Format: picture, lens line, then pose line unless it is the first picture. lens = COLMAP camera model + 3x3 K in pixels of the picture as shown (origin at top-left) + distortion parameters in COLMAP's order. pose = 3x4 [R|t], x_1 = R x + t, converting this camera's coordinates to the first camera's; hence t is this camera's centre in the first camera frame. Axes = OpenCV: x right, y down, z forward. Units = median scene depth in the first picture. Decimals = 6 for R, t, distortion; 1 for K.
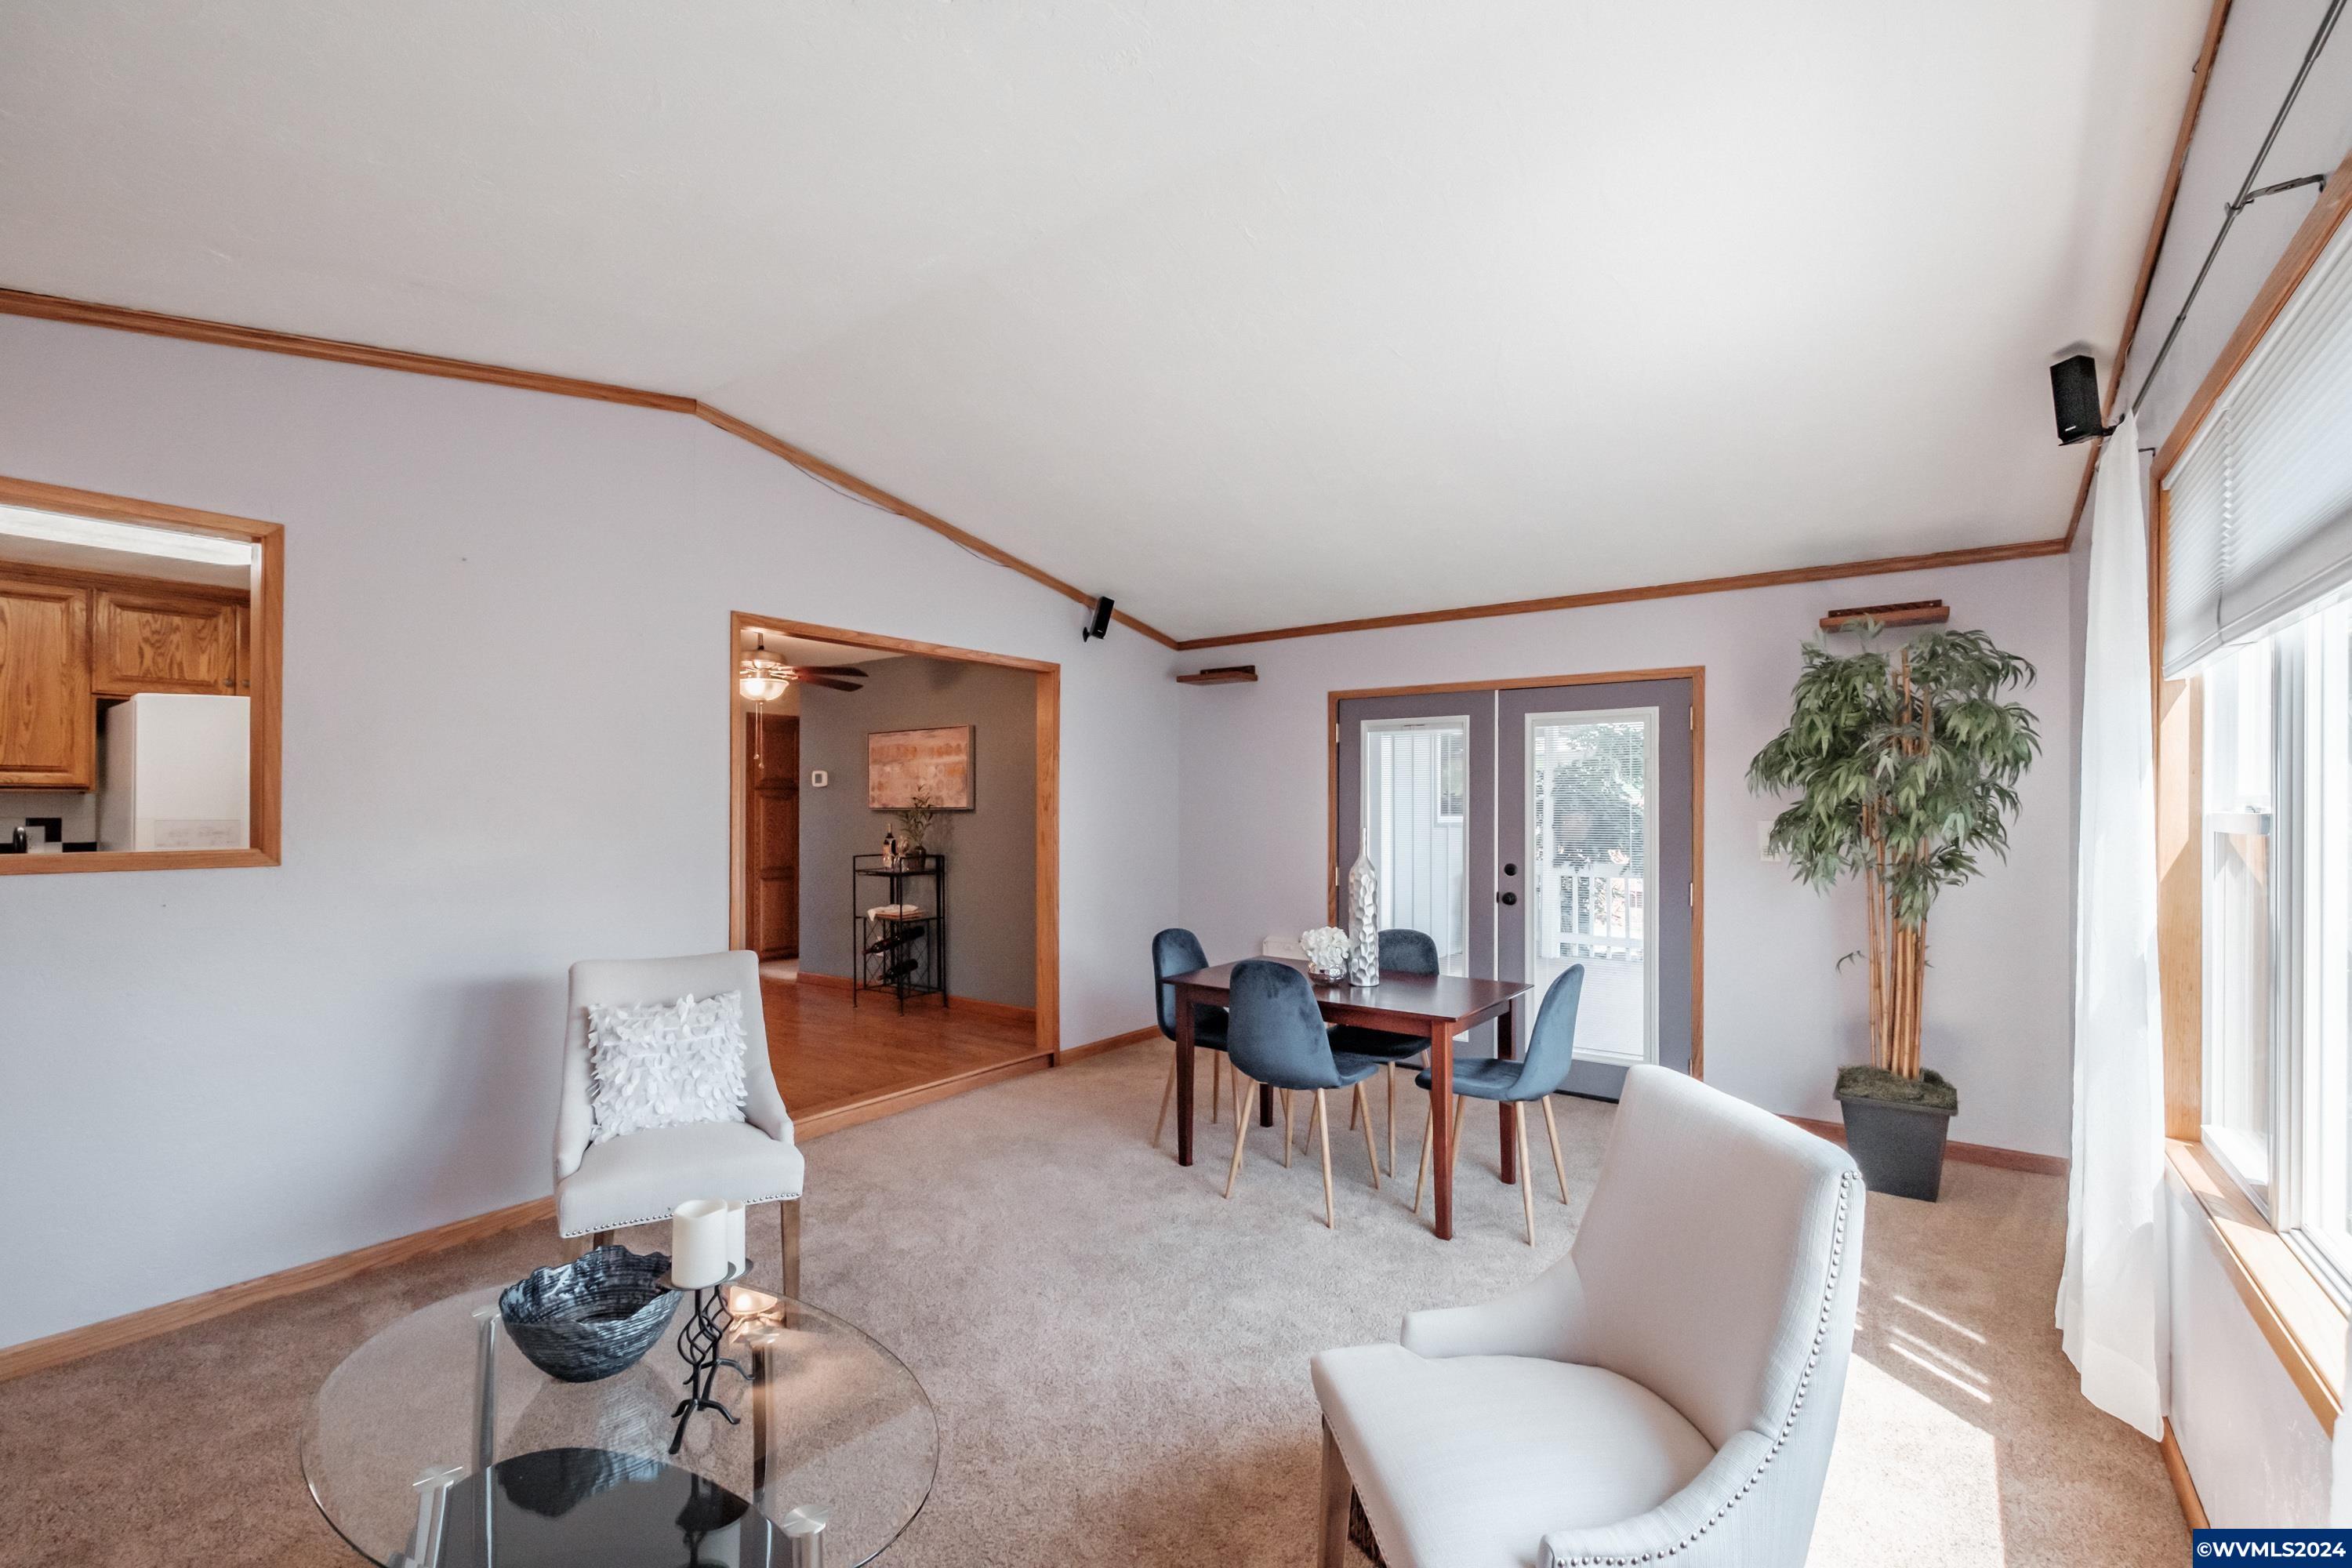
lens RADIAL K [[1018.5, 0, 1162.9], [0, 1018.5, 809.2], [0, 0, 1]] dist [-0.007266, -0.000080]
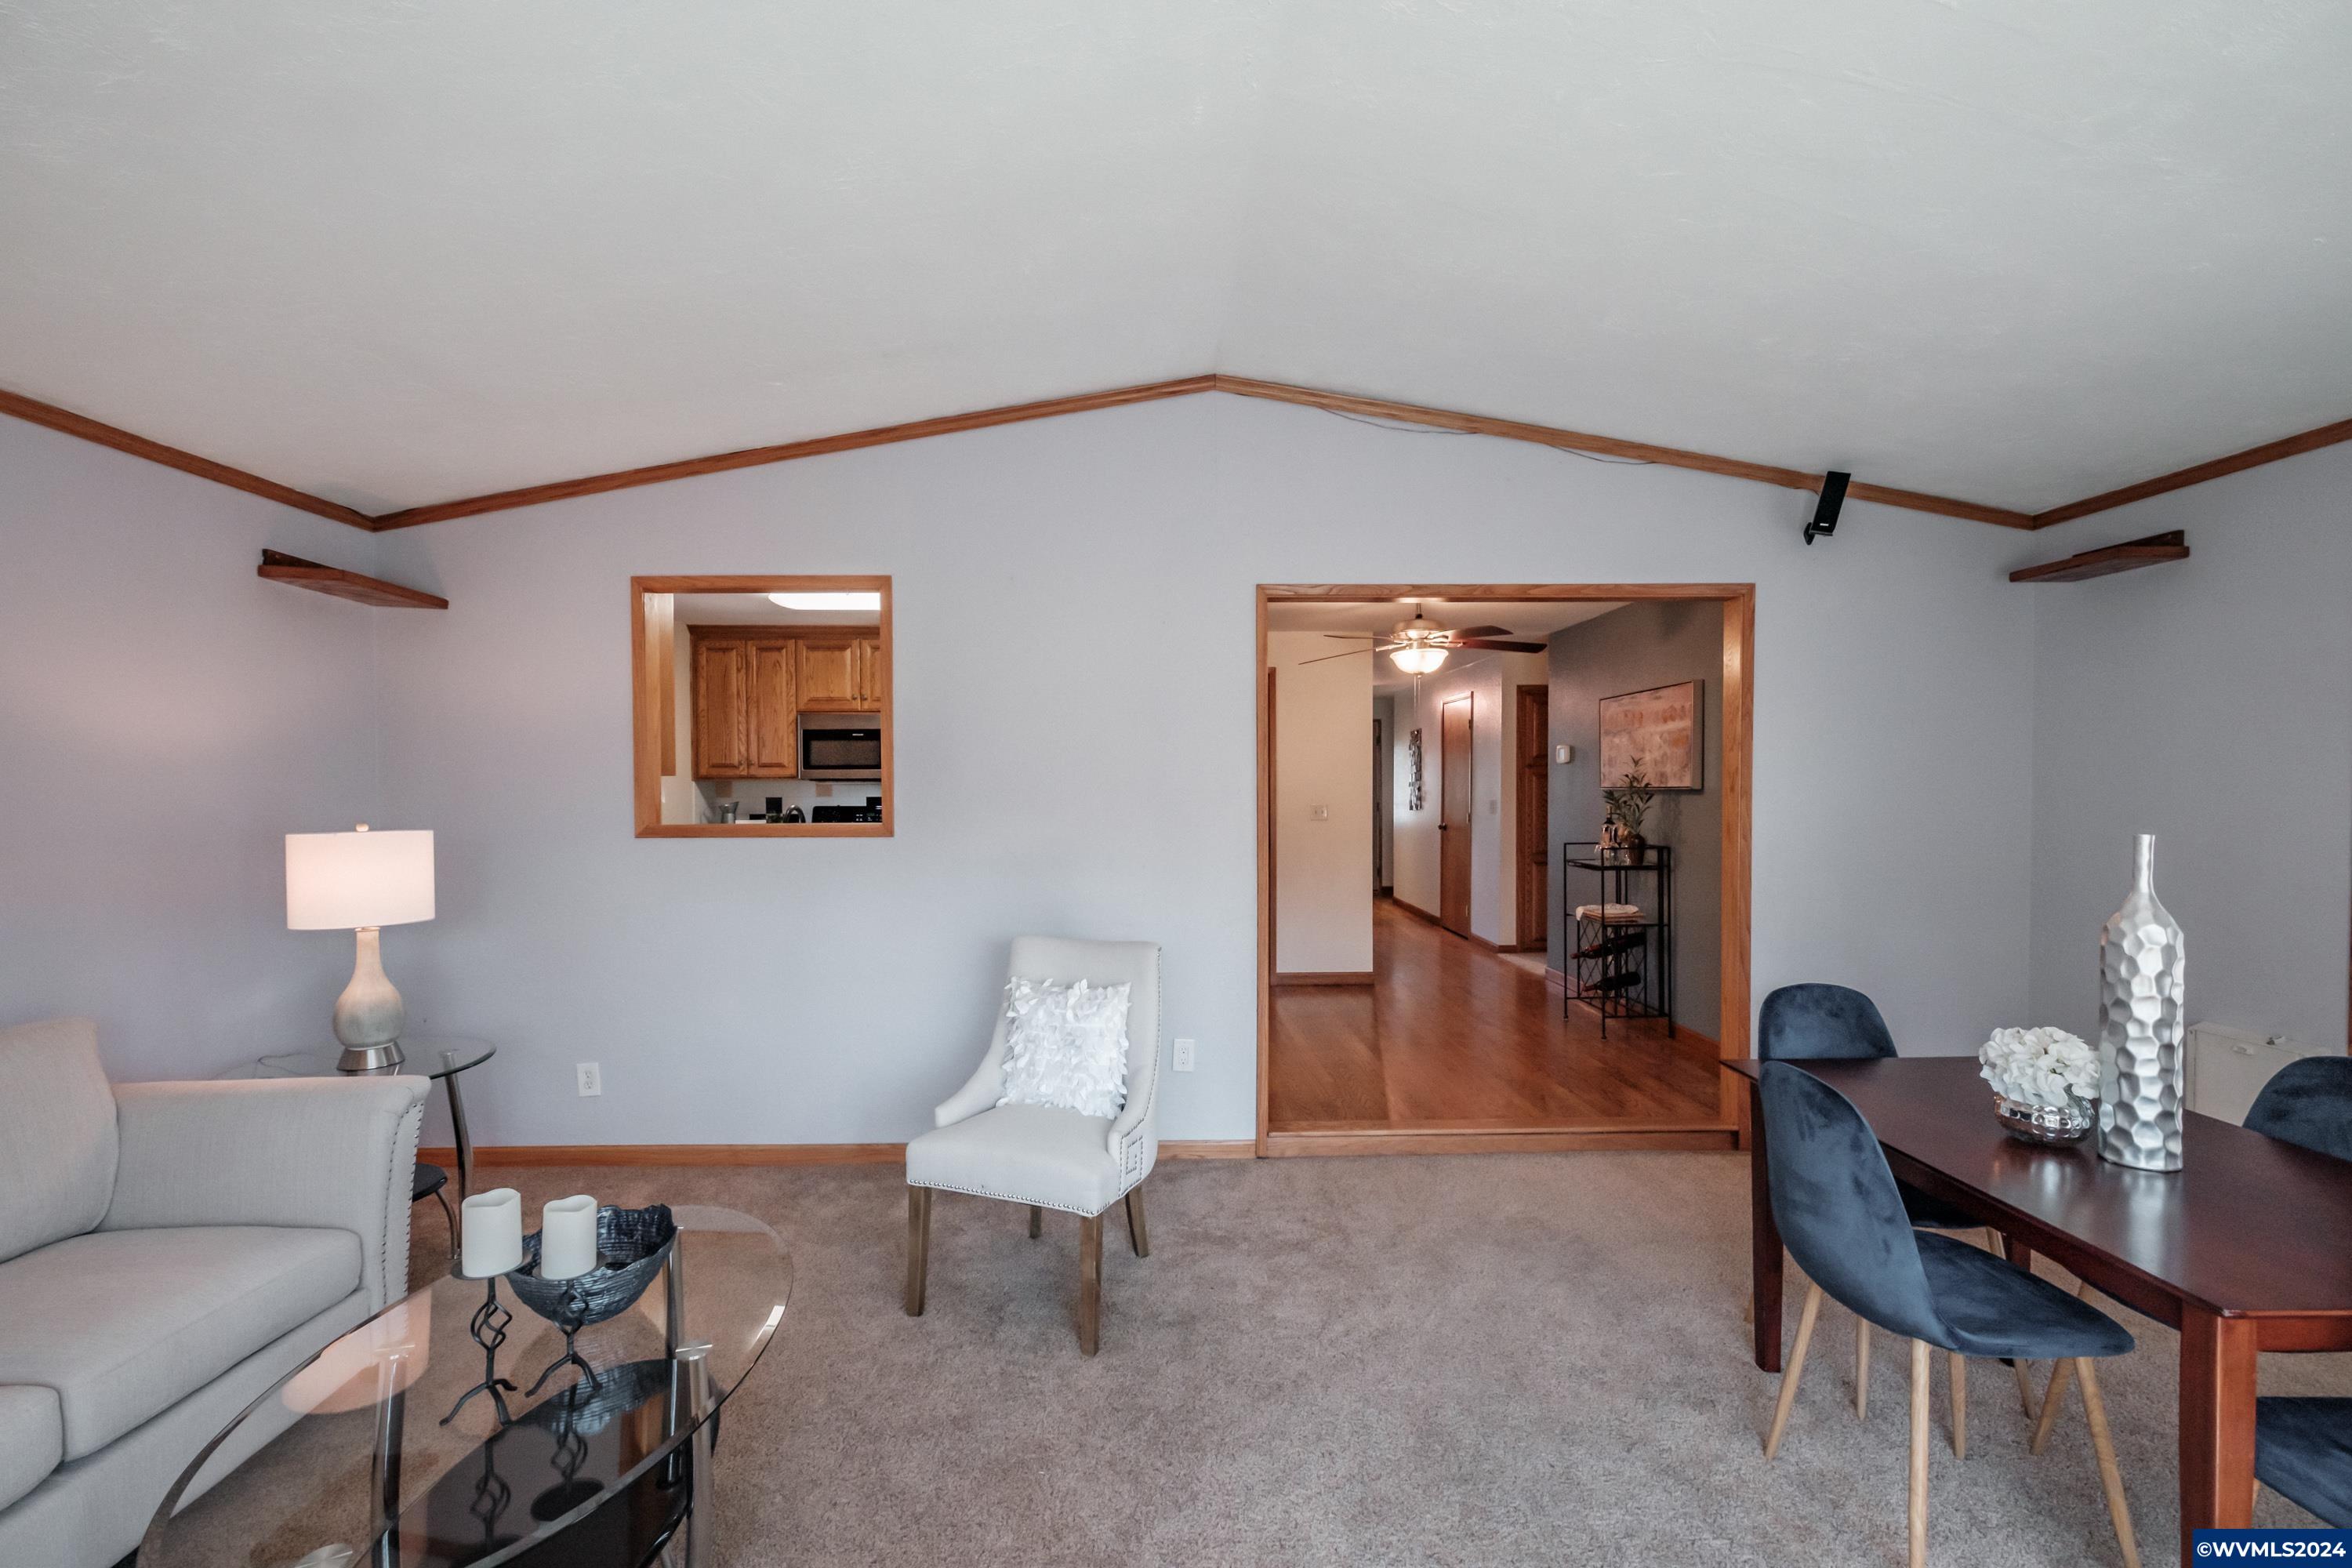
lens RADIAL K [[1018.5, 0, 1162.9], [0, 1018.5, 809.2], [0, 0, 1]] dist [-0.007266, -0.000080]
pose [[0.614920, 0.015648, -0.788434, 0.198935], [0.003335, 0.999743, 0.022443, -0.003971], [0.788582, -0.016430, 0.614710, 0.241583]]
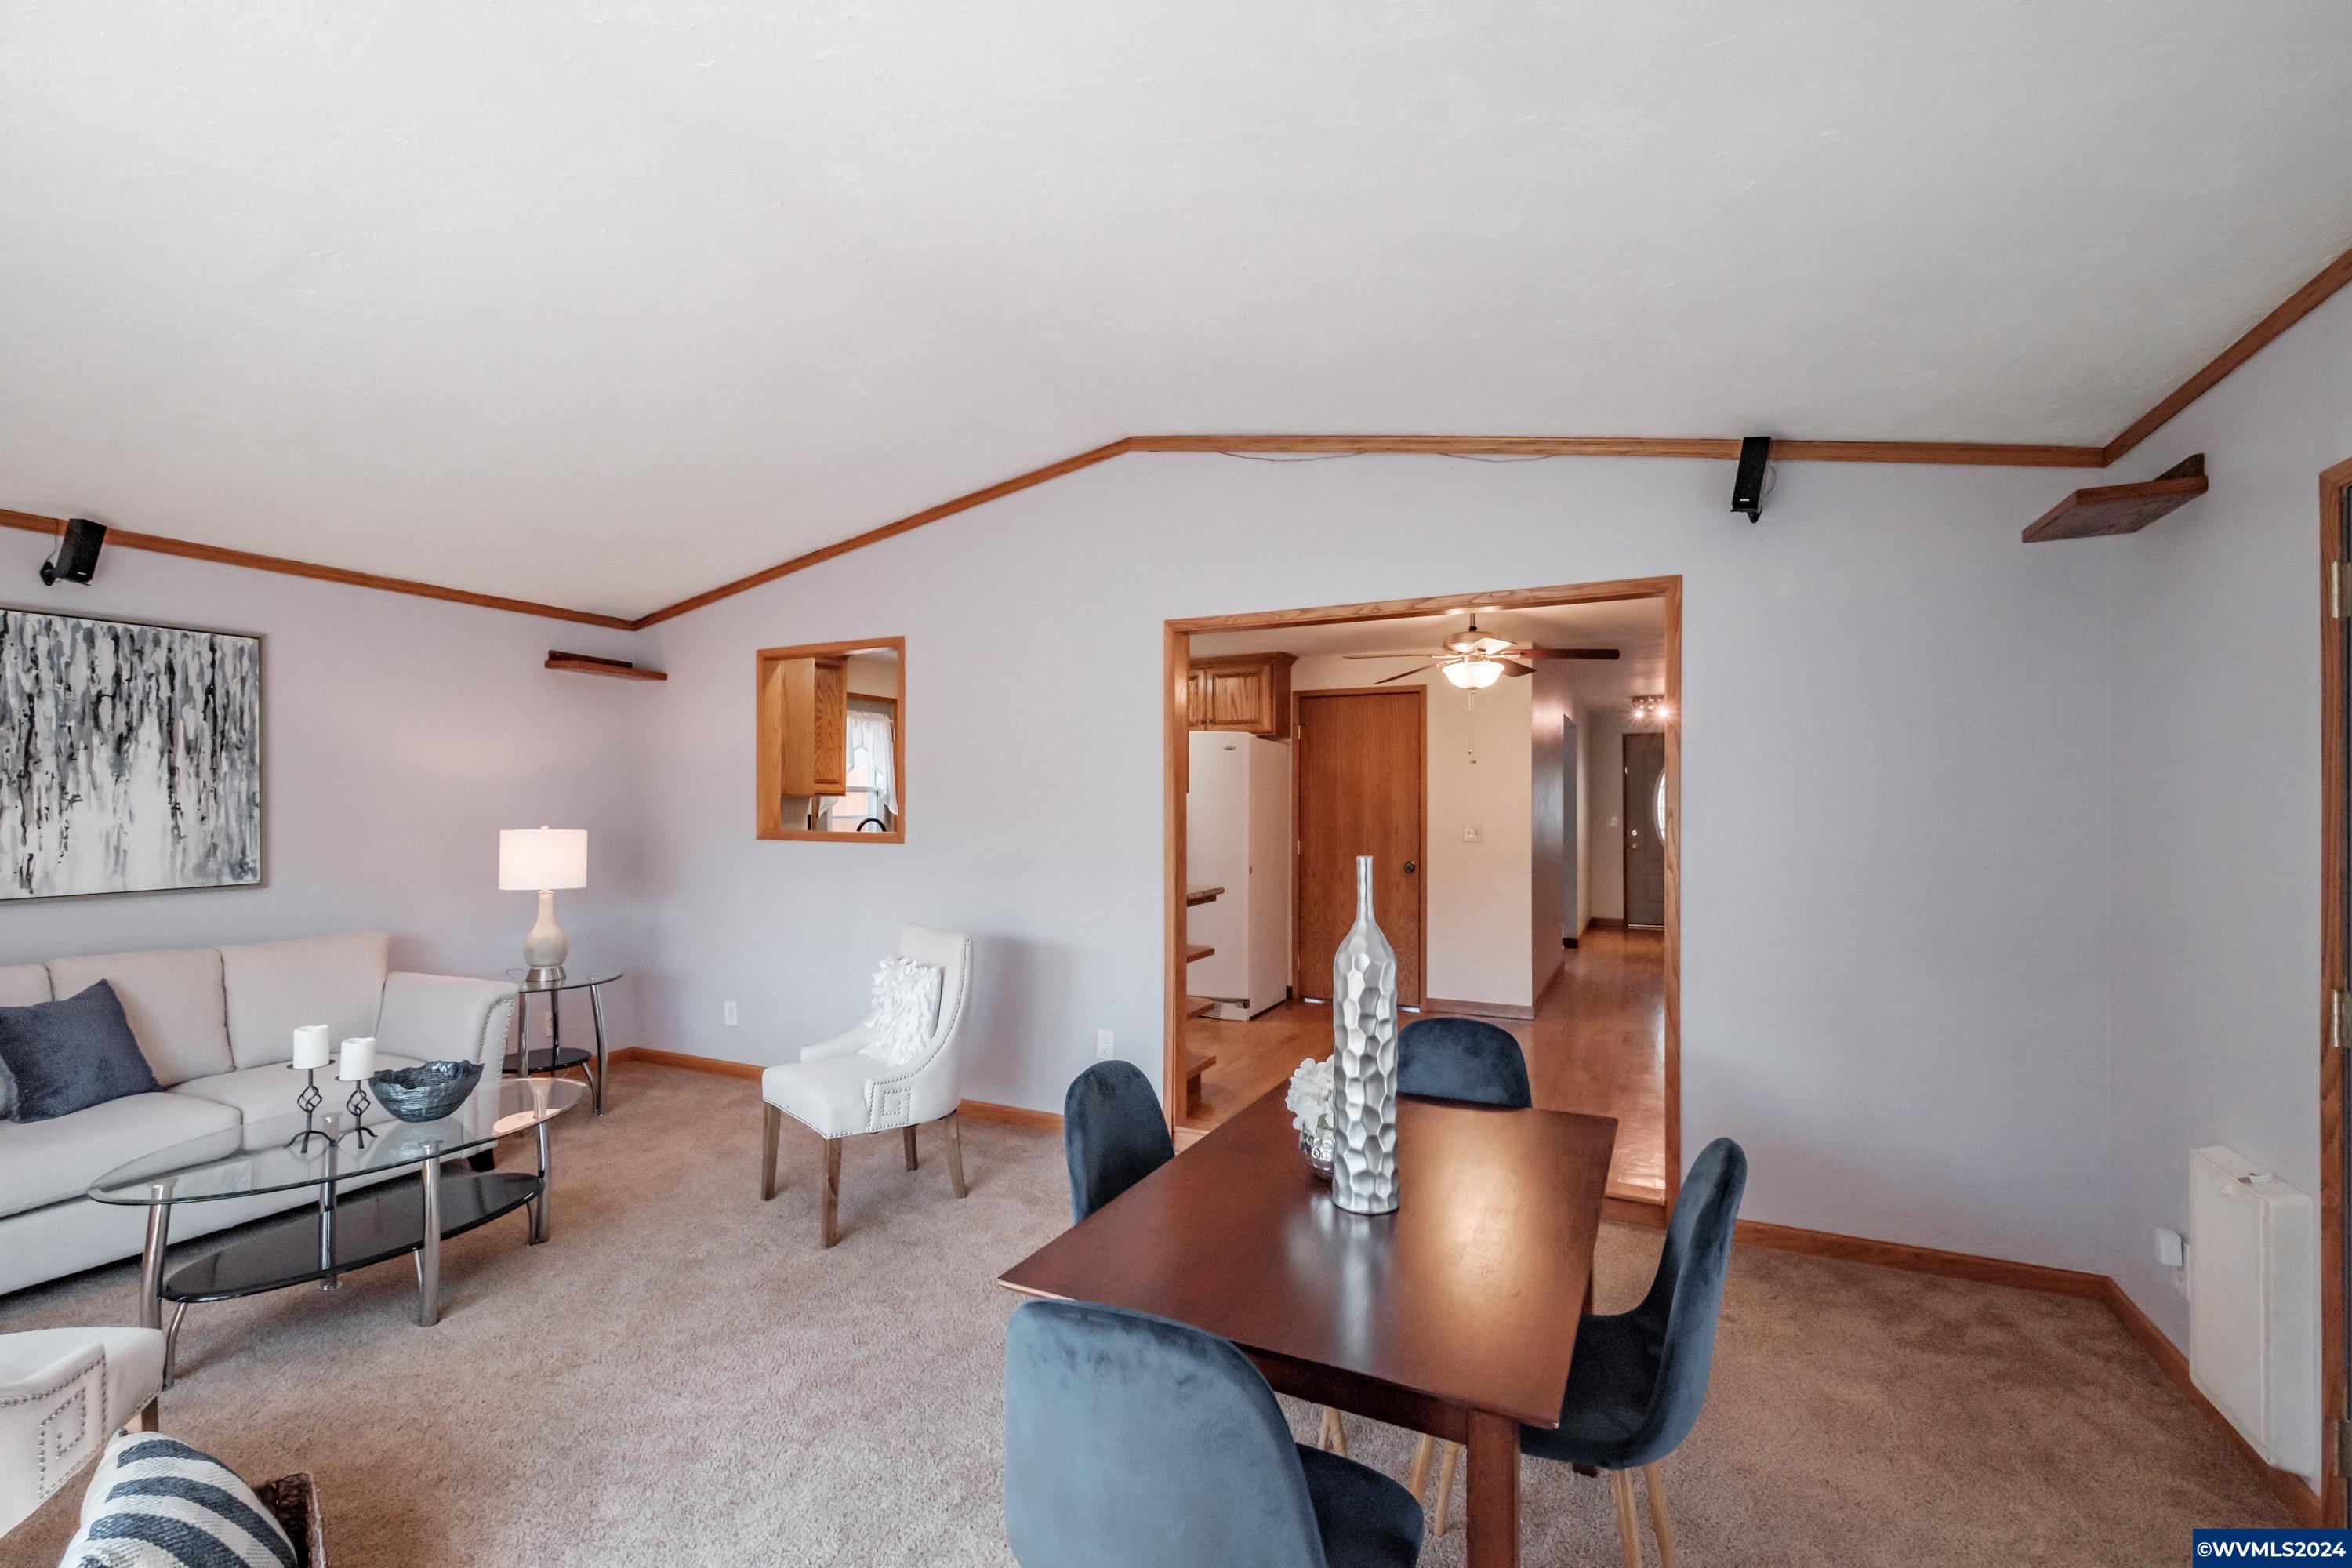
lens RADIAL K [[1018.5, 0, 1162.9], [0, 1018.5, 809.2], [0, 0, 1]] dist [-0.007266, -0.000080]
pose [[0.187154, 0.003008, -0.982326, 0.431767], [-0.003337, 0.999991, 0.002427, -0.002102], [0.982325, 0.002824, 0.187163, 0.571402]]
